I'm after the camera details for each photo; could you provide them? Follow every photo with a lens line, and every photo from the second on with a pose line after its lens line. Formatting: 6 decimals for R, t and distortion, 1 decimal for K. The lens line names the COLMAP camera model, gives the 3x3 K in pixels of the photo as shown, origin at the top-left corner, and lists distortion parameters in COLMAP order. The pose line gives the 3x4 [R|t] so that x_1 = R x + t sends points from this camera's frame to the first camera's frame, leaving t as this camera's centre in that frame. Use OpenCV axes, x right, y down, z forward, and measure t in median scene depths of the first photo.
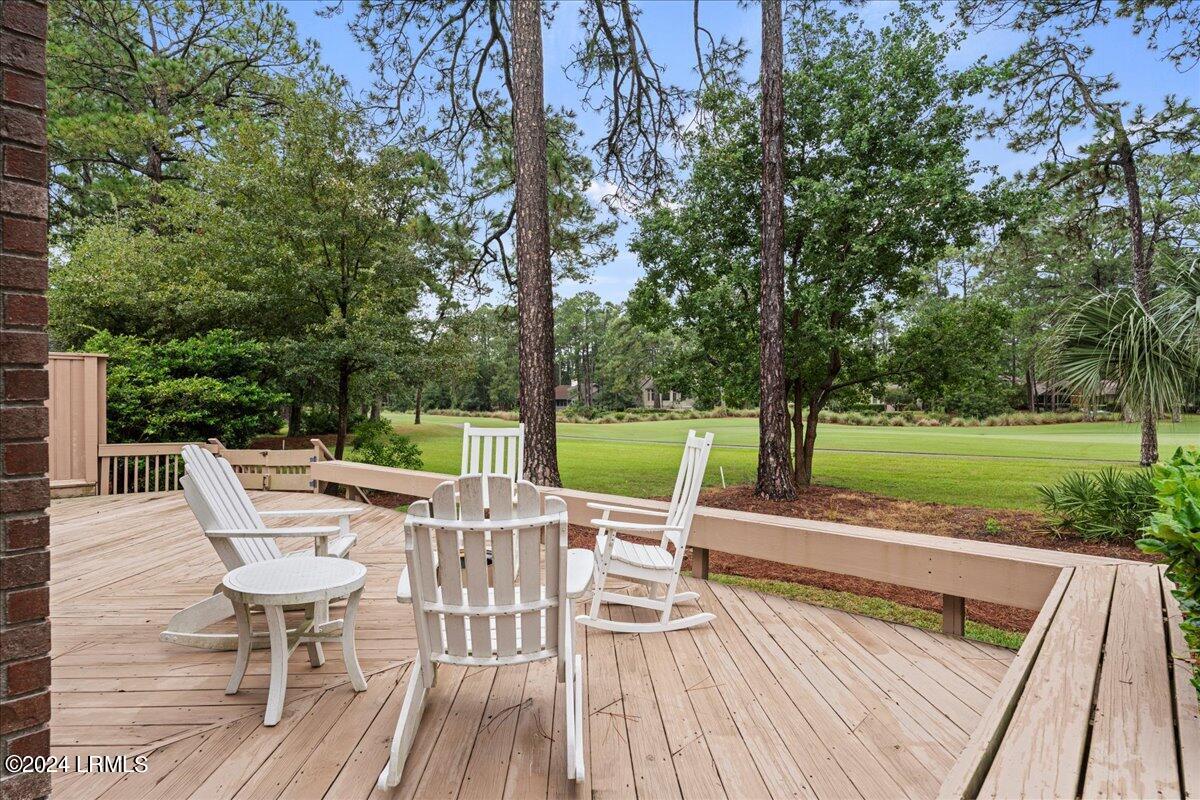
lens RADIAL K [[603.5, 0, 601.5], [0, 603.5, 394.5], [0, 0, 1]] dist [-0.007392, -0.000070]
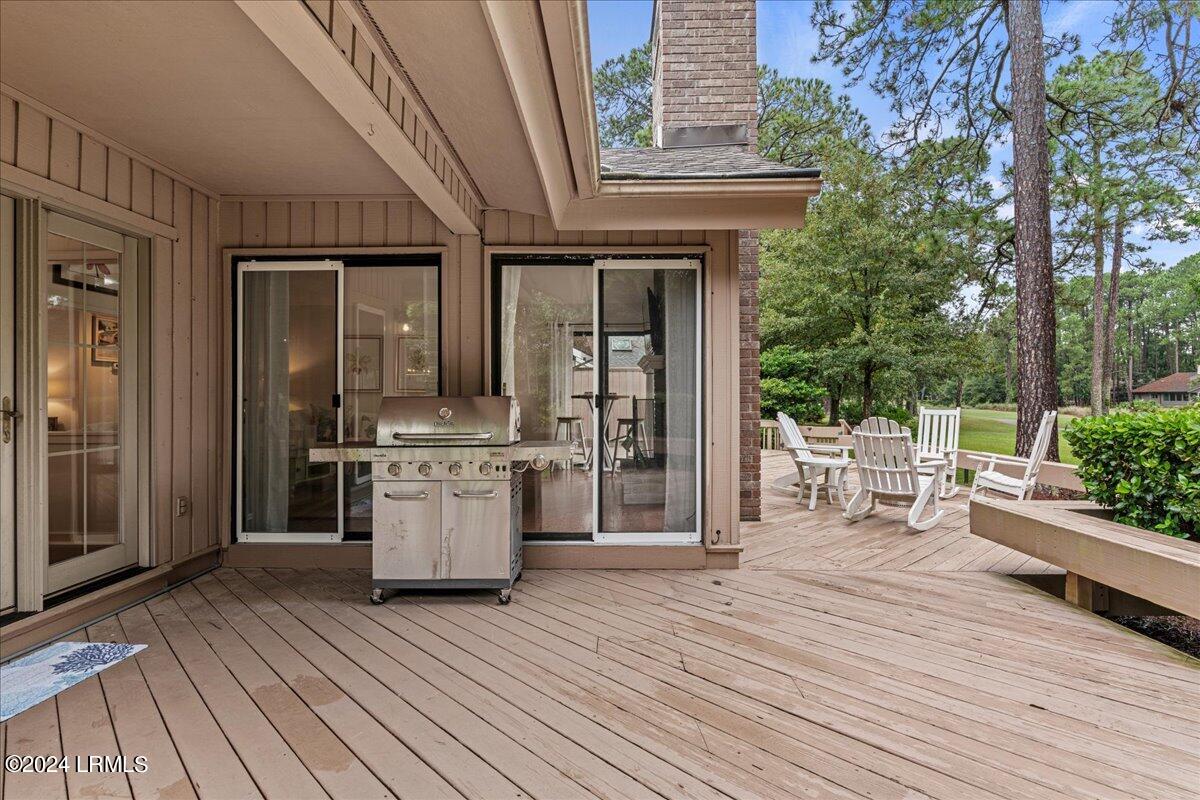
lens RADIAL K [[603.5, 0, 601.5], [0, 603.5, 394.5], [0, 0, 1]] dist [-0.007392, -0.000070]
pose [[0.665231, -0.000182, -0.746637, 0.152595], [0.008412, 0.999938, 0.007252, -0.001970], [0.746590, -0.011105, 0.665192, -0.271436]]
